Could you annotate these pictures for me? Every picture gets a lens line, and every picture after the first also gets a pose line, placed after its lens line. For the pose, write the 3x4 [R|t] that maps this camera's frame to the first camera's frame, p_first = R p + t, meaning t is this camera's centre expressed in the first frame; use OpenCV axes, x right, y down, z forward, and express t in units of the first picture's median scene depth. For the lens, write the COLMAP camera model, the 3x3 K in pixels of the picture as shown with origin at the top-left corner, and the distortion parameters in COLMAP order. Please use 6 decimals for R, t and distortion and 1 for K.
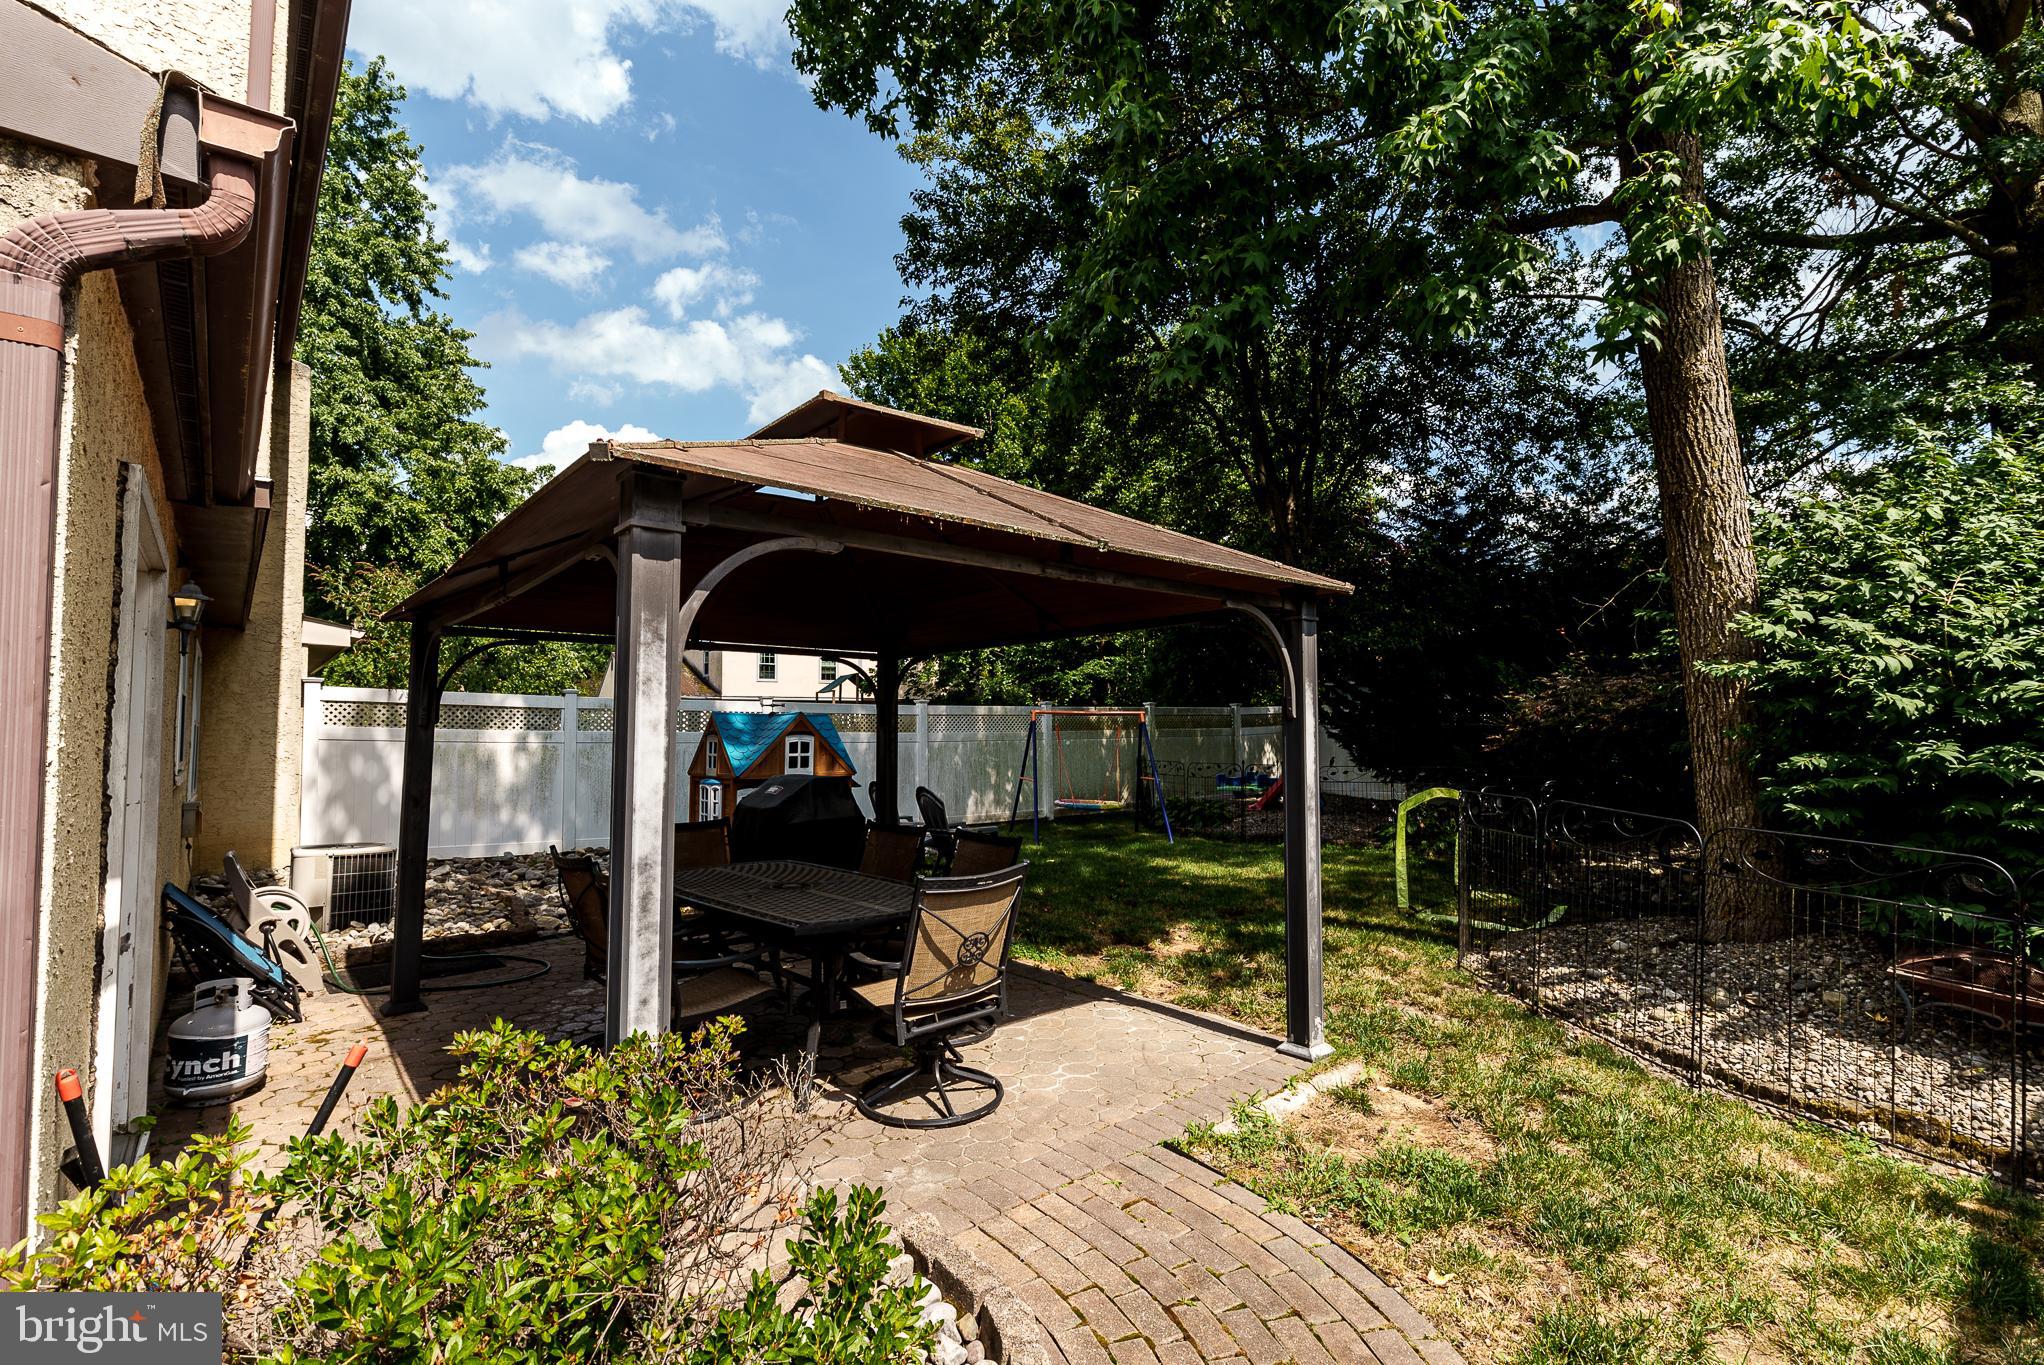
lens RADIAL K [[916.8, 0, 1029.1], [0, 916.8, 684.0], [0, 0, 1]] dist [0.003267, -0.000505]
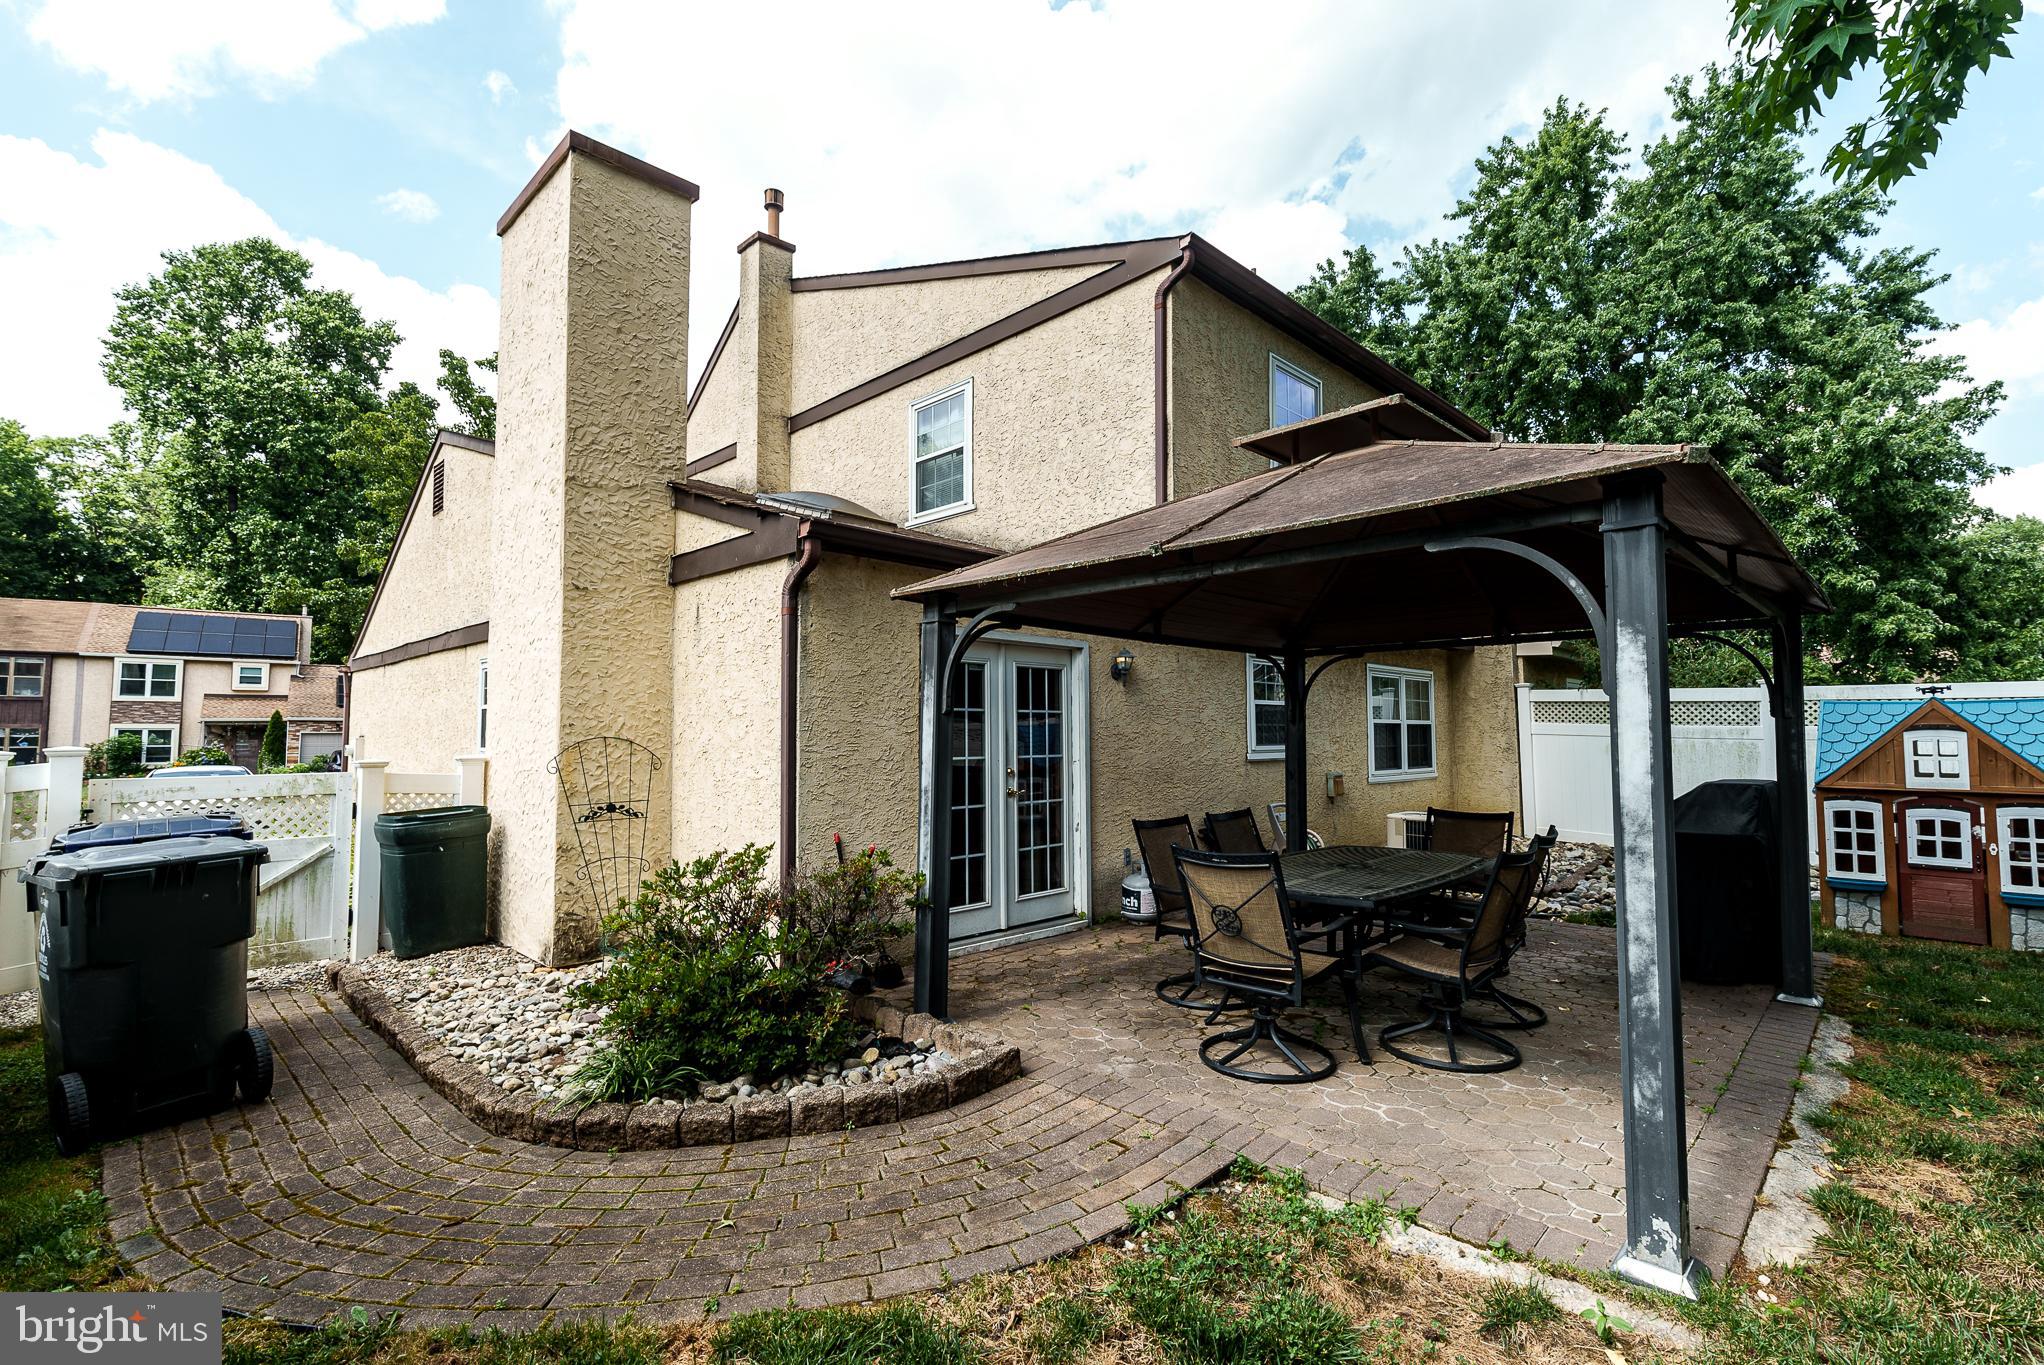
lens RADIAL K [[916.8, 0, 1029.1], [0, 916.8, 684.0], [0, 0, 1]] dist [0.003267, -0.000505]
pose [[0.071457, -0.048425, -0.996268, 0.410689], [0.050091, 0.997735, -0.044903, 0.017748], [0.996185, -0.046695, 0.073721, 0.274921]]
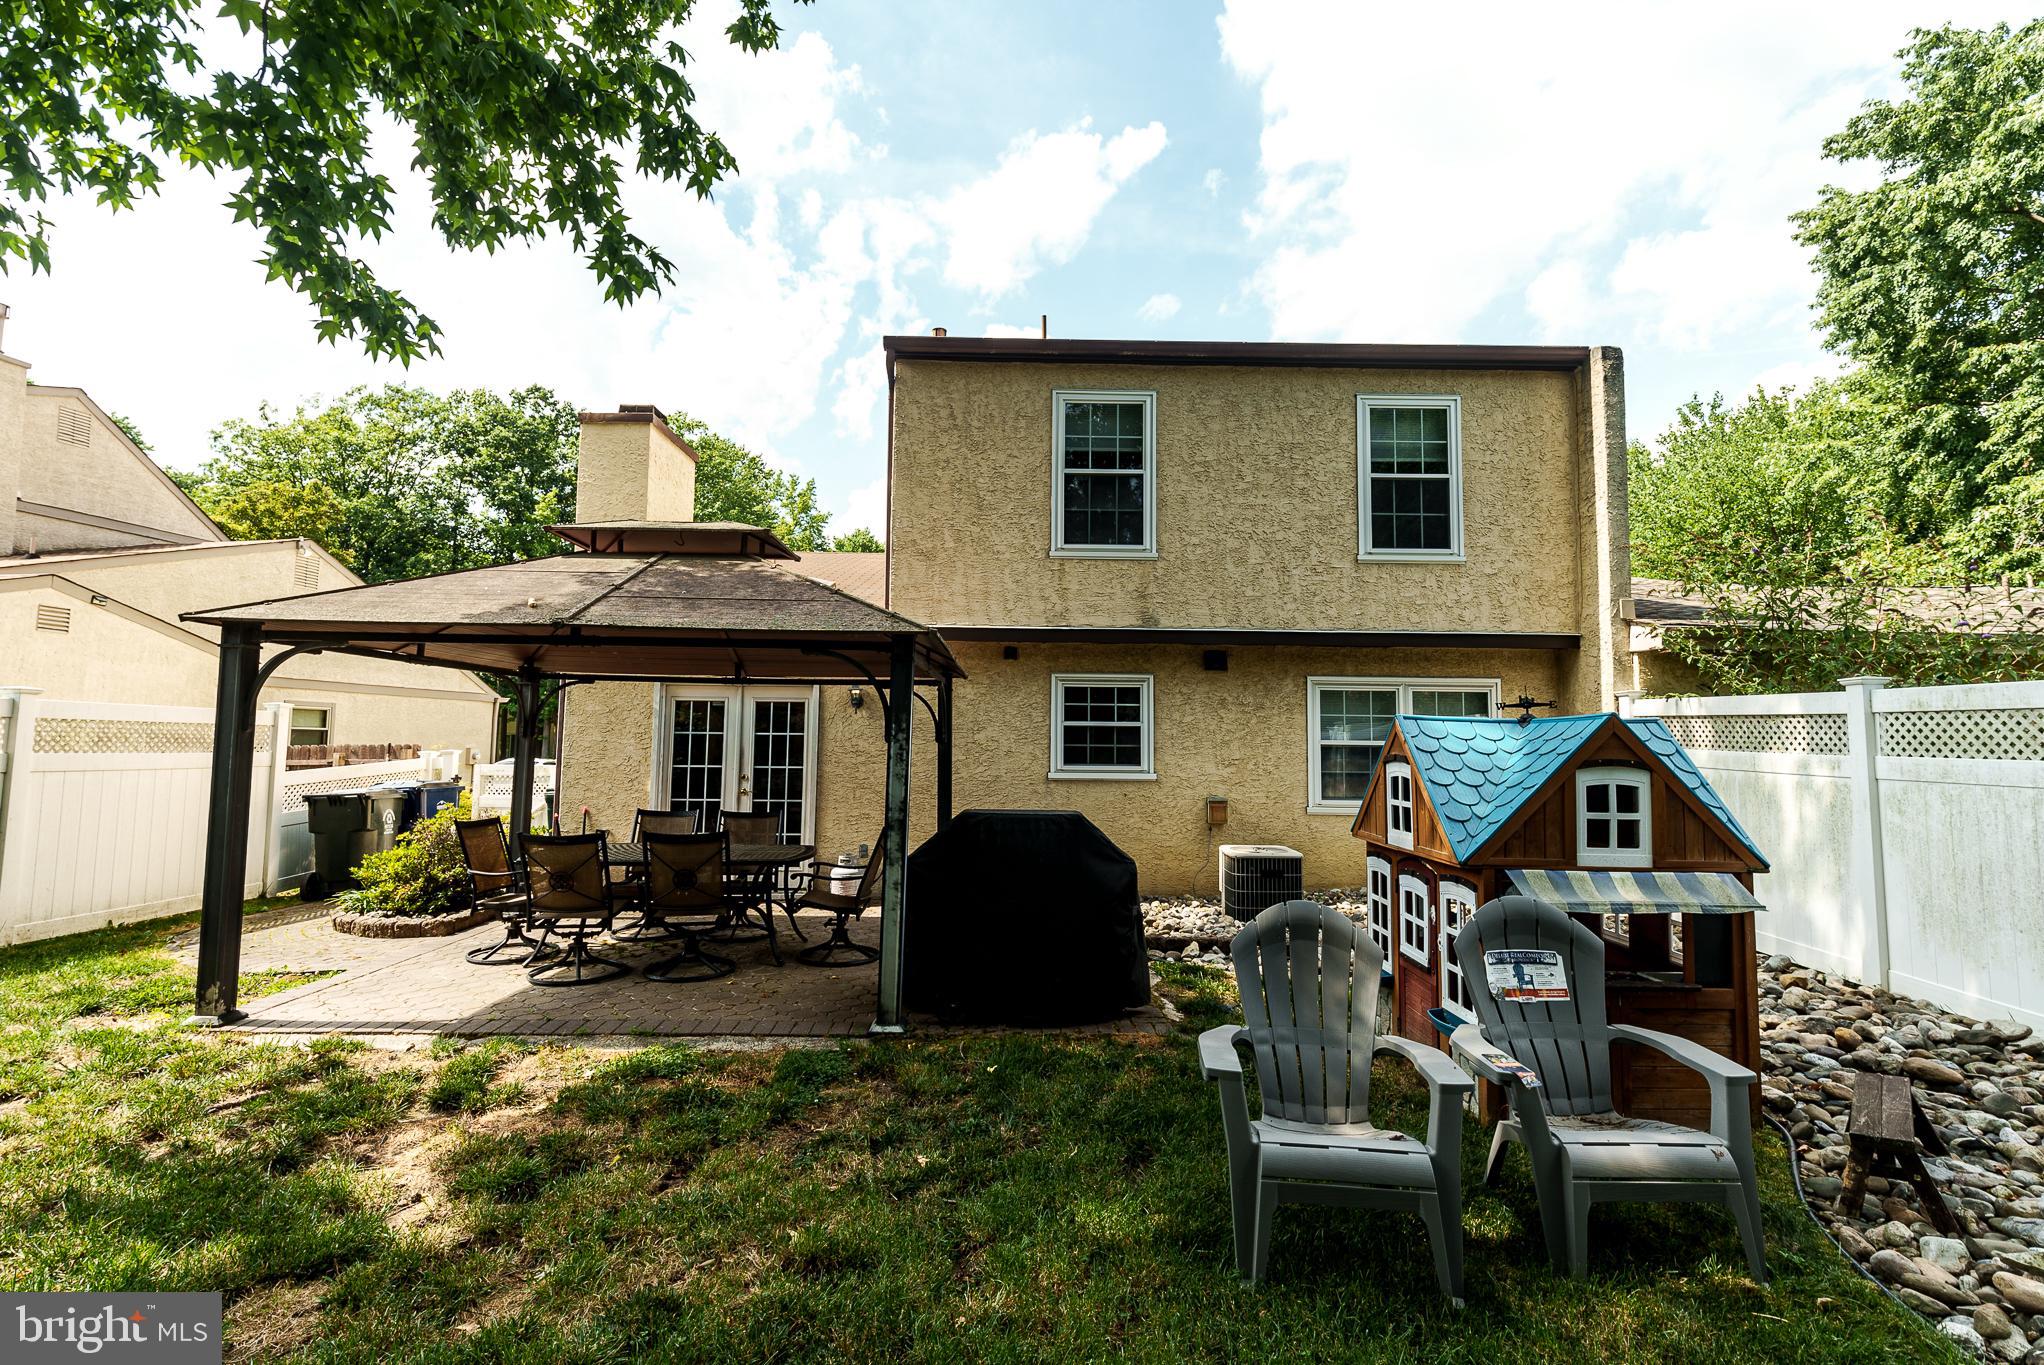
lens RADIAL K [[916.8, 0, 1029.1], [0, 916.8, 684.0], [0, 0, 1]] dist [0.003267, -0.000505]
pose [[-0.645846, -0.047078, -0.762015, 0.276507], [0.030722, 0.995686, -0.087553, 0.046163], [0.762849, -0.079957, -0.641614, 1.107982]]
